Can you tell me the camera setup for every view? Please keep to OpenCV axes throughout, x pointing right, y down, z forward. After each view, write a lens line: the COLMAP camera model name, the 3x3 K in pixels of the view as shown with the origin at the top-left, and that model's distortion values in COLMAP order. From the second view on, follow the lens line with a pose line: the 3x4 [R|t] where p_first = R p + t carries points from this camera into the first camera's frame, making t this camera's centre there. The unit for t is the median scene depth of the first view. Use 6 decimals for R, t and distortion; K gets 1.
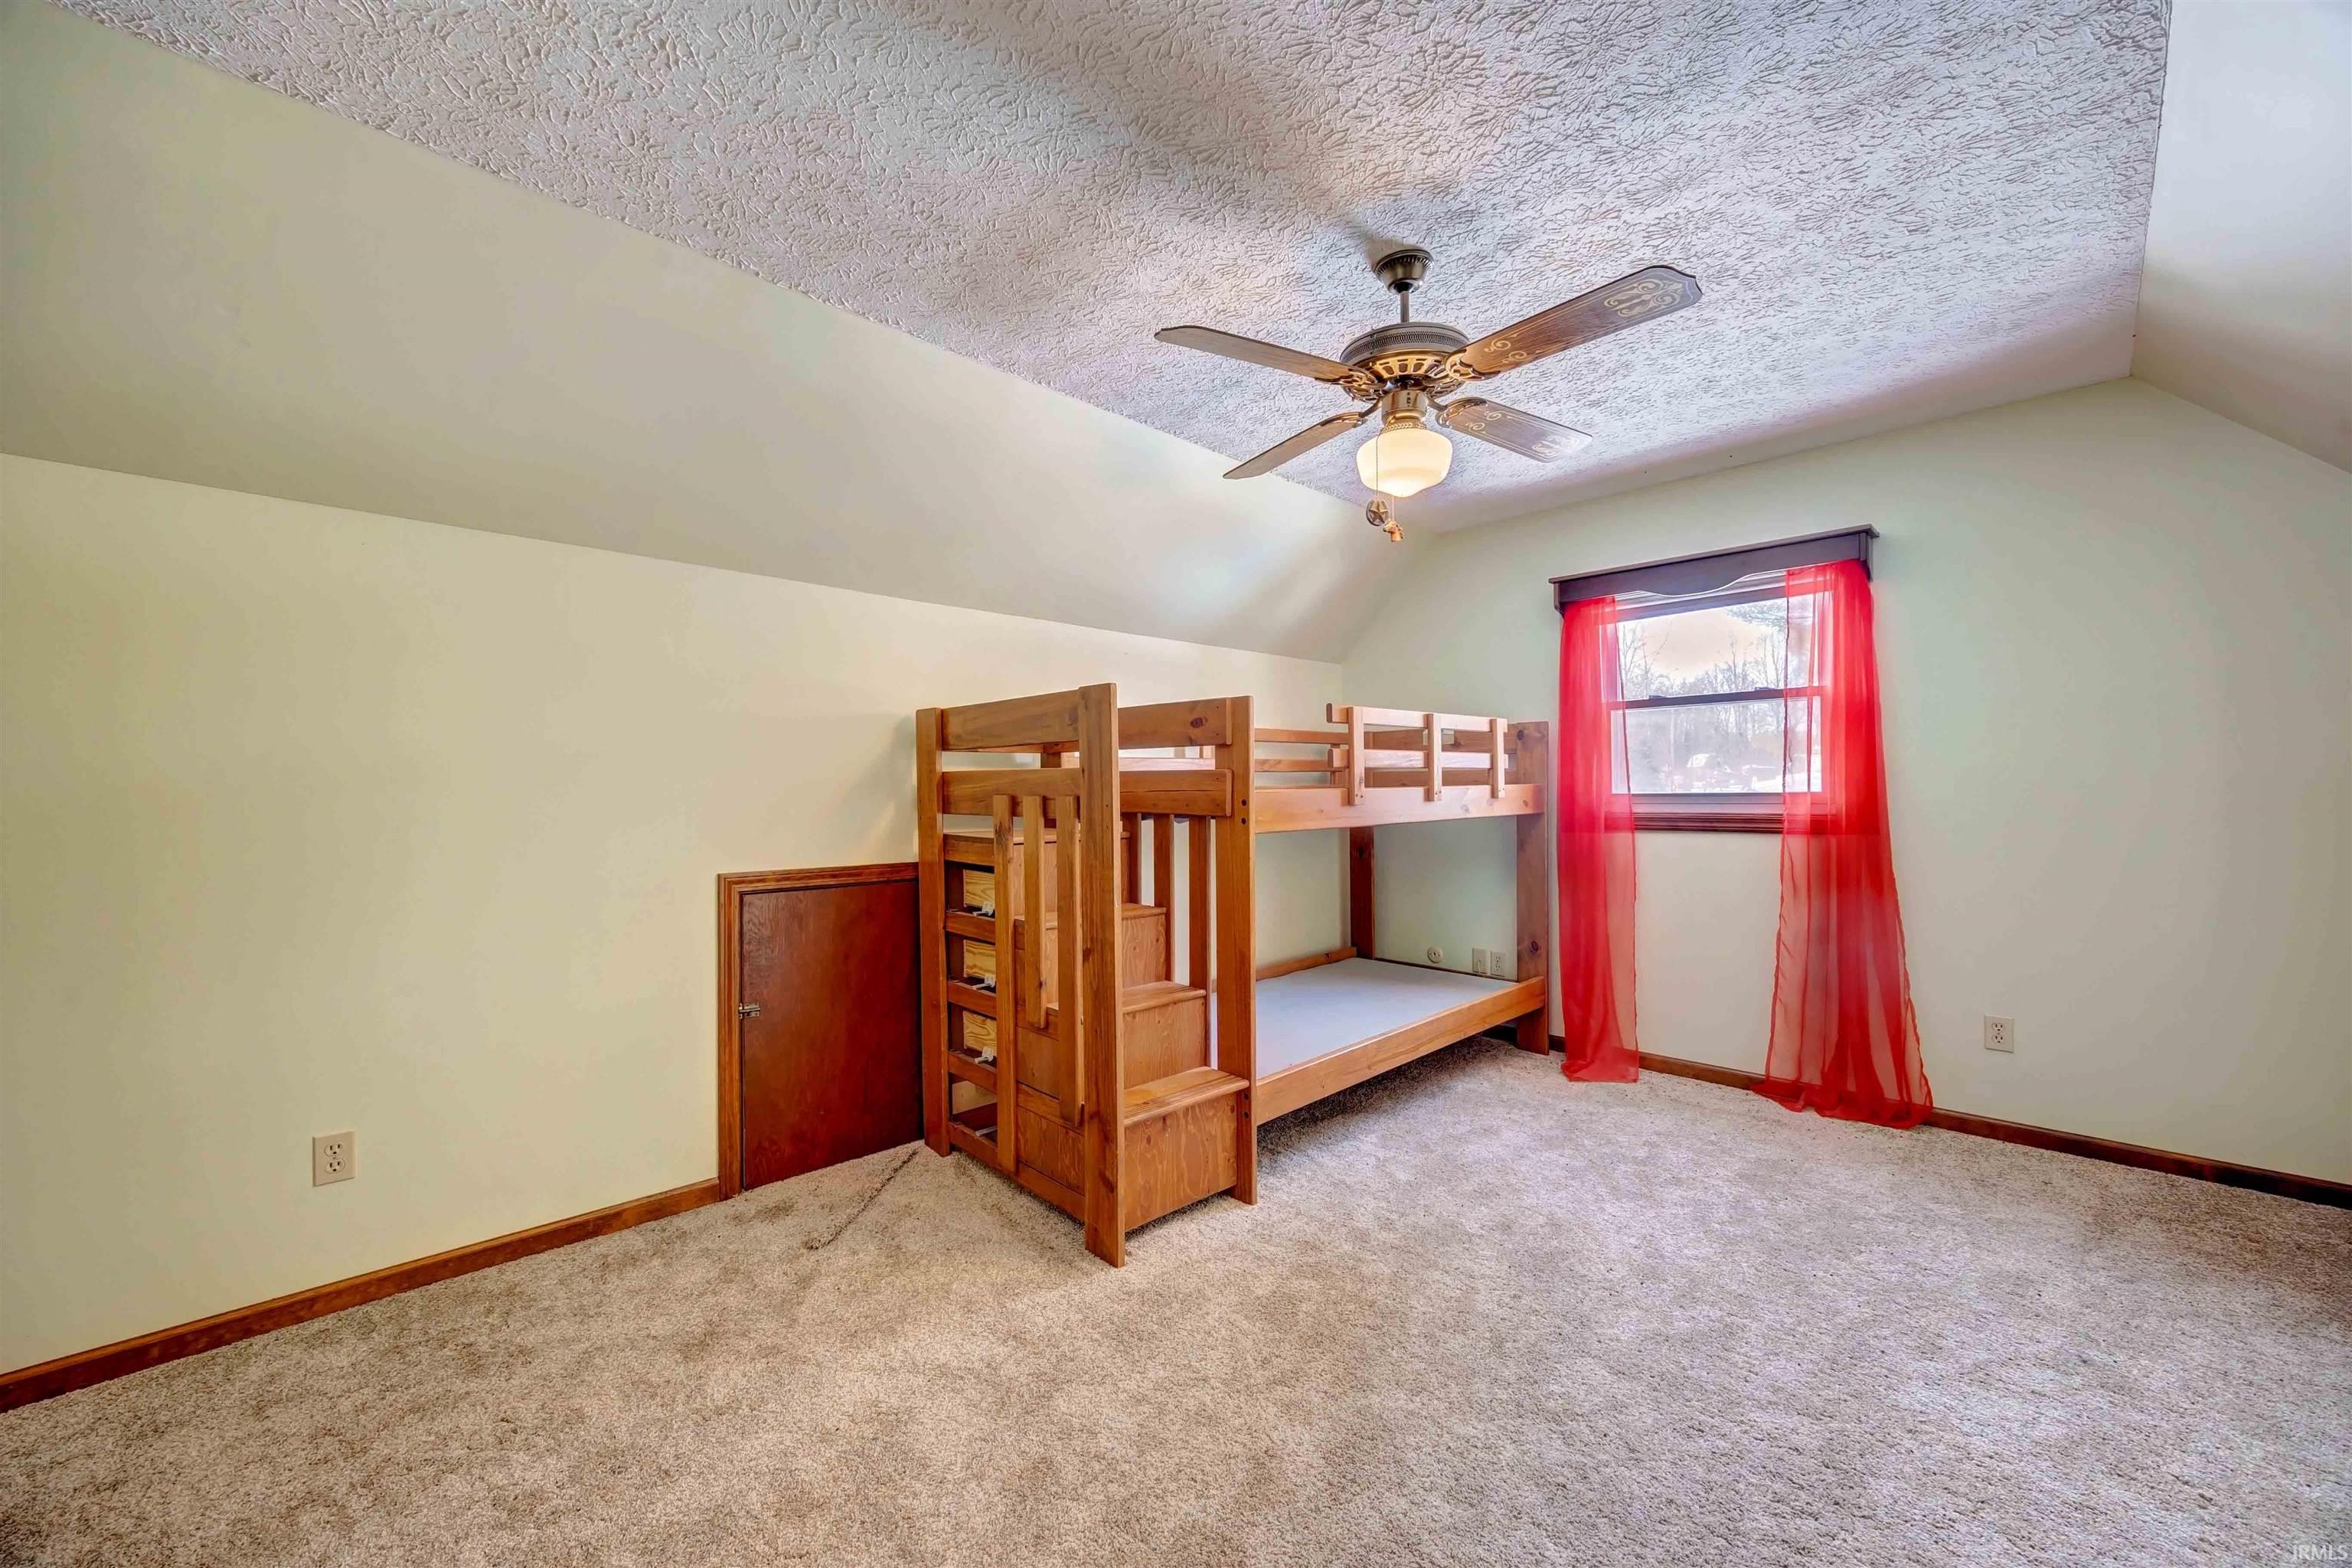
lens RADIAL K [[892.0, 0, 1186.9], [0, 892.0, 792.9], [0, 0, 1]] dist [-0.000108, 0.000049]
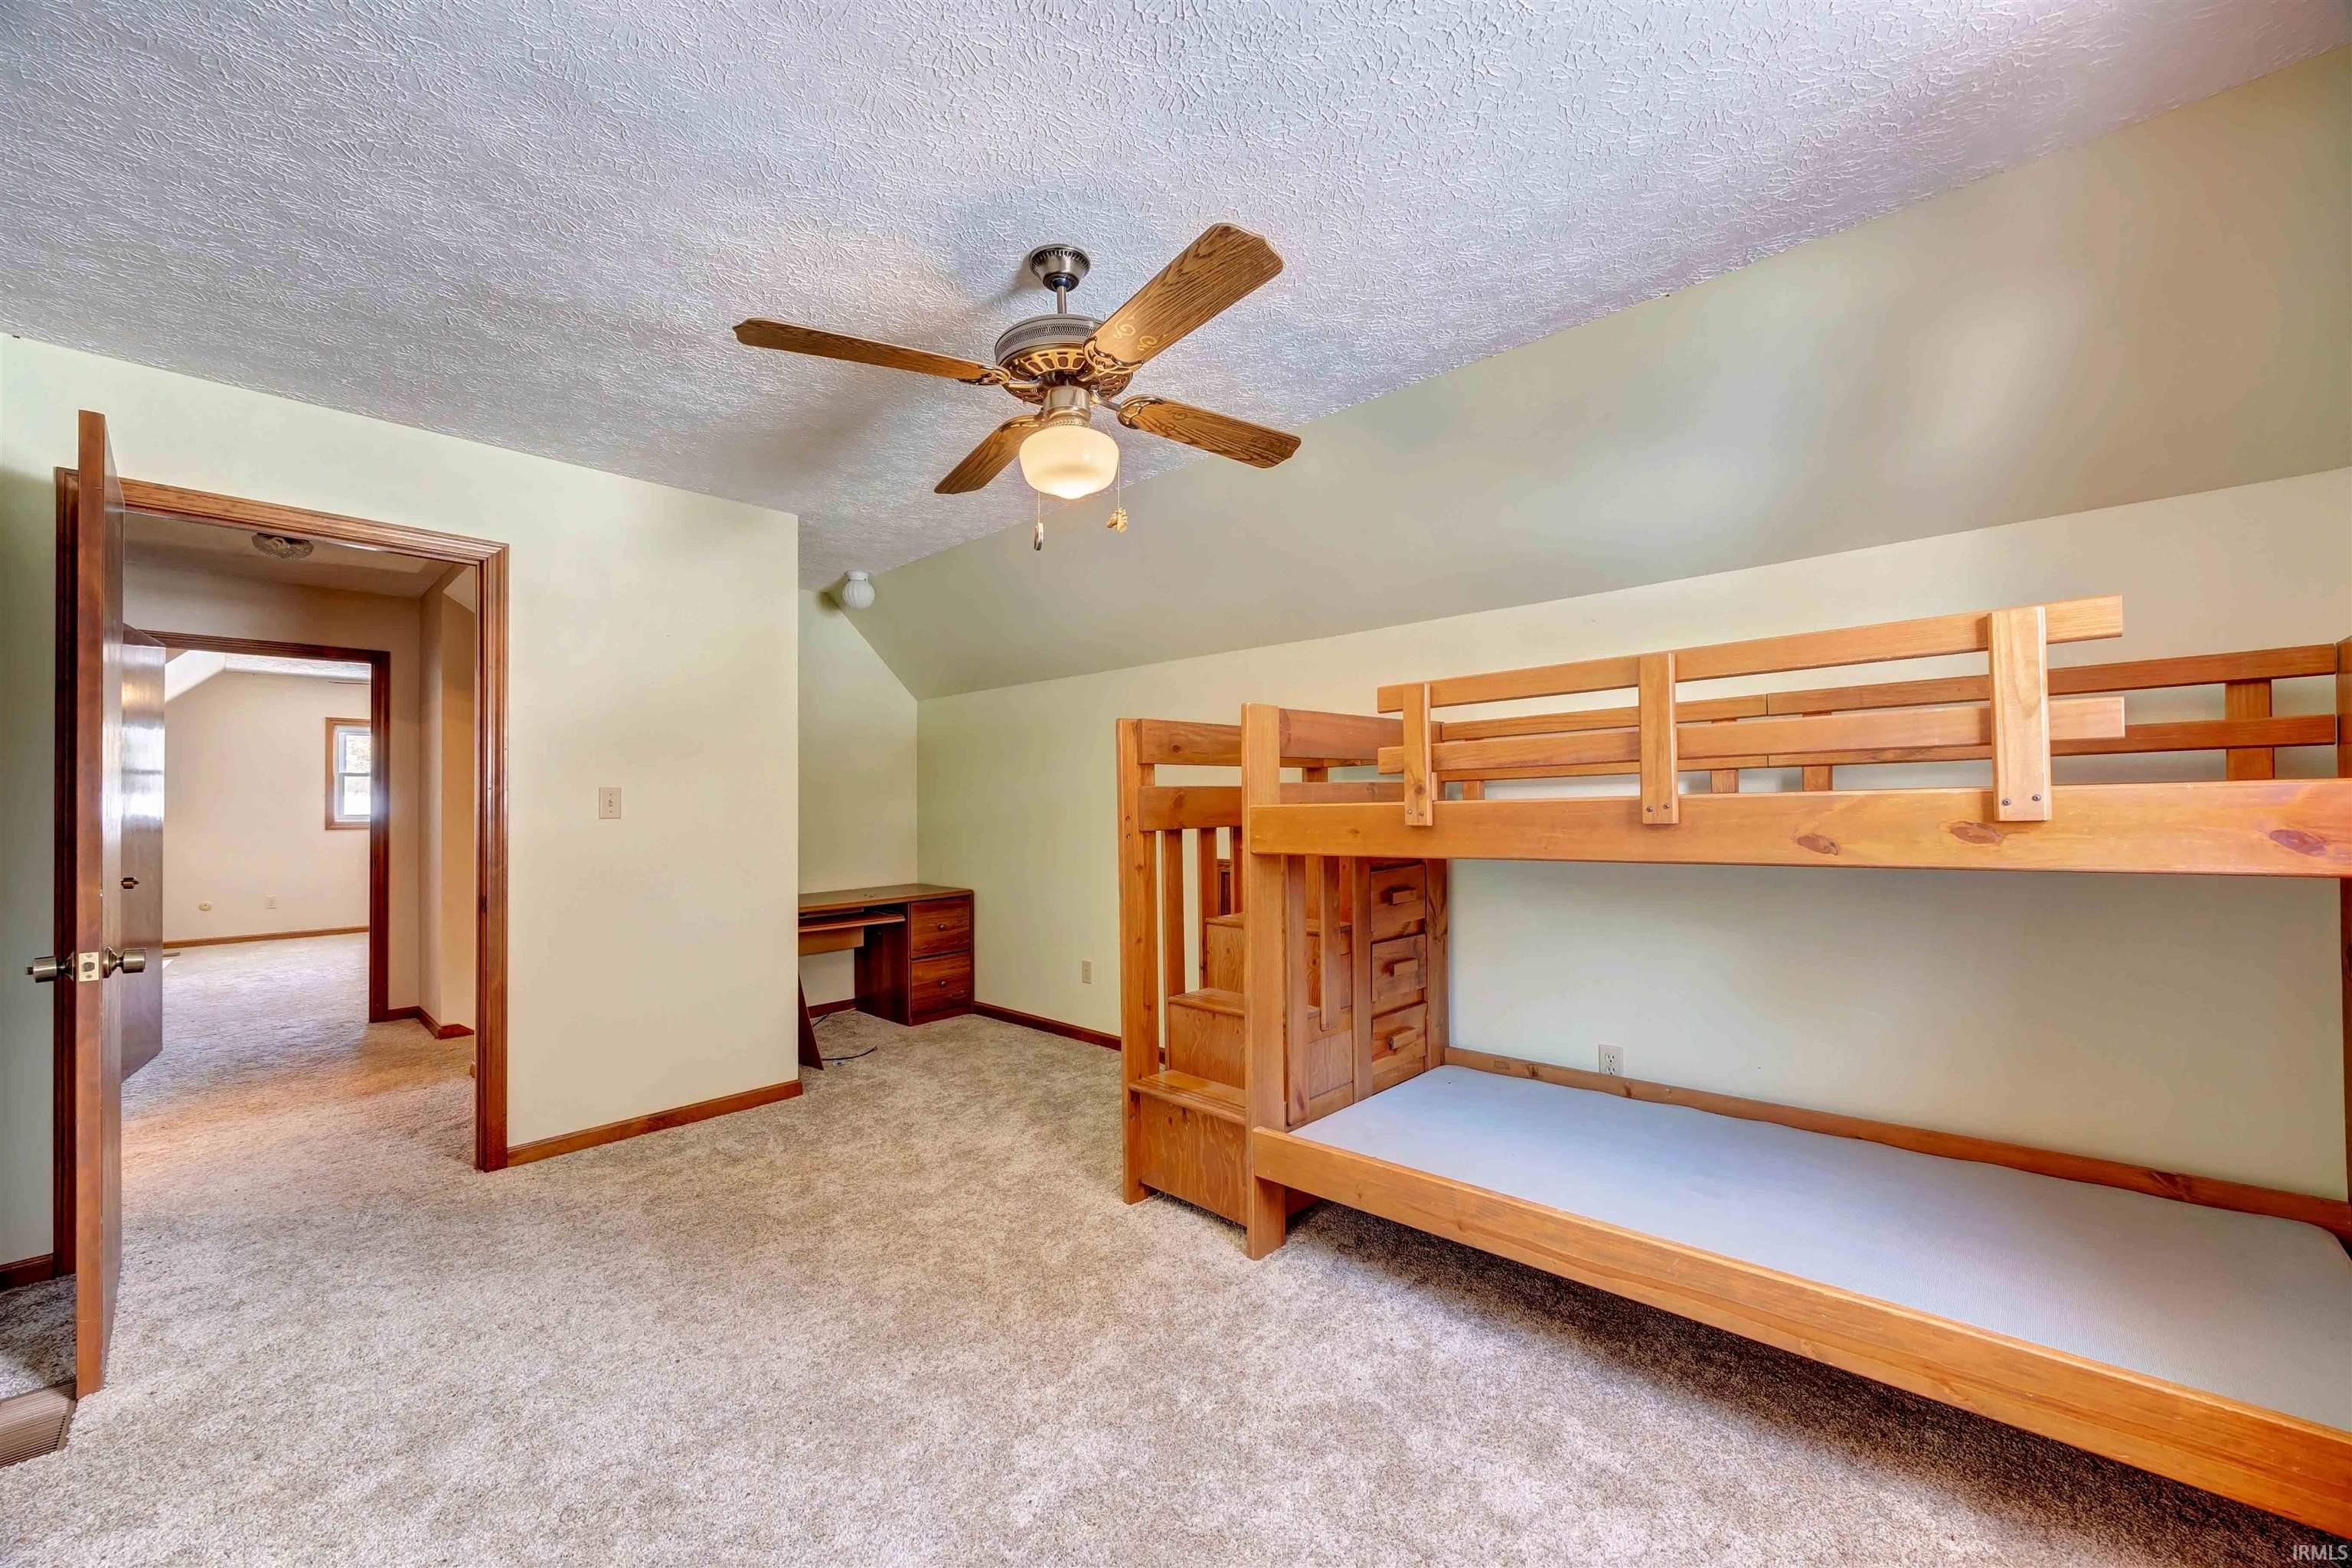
lens RADIAL K [[892.0, 0, 1186.9], [0, 892.0, 792.9], [0, 0, 1]] dist [-0.000108, 0.000049]
pose [[0.056472, -0.008935, -0.998364, 0.903177], [0.011661, 0.999898, -0.008289, -0.007517], [0.998336, -0.011174, 0.056570, 0.813152]]
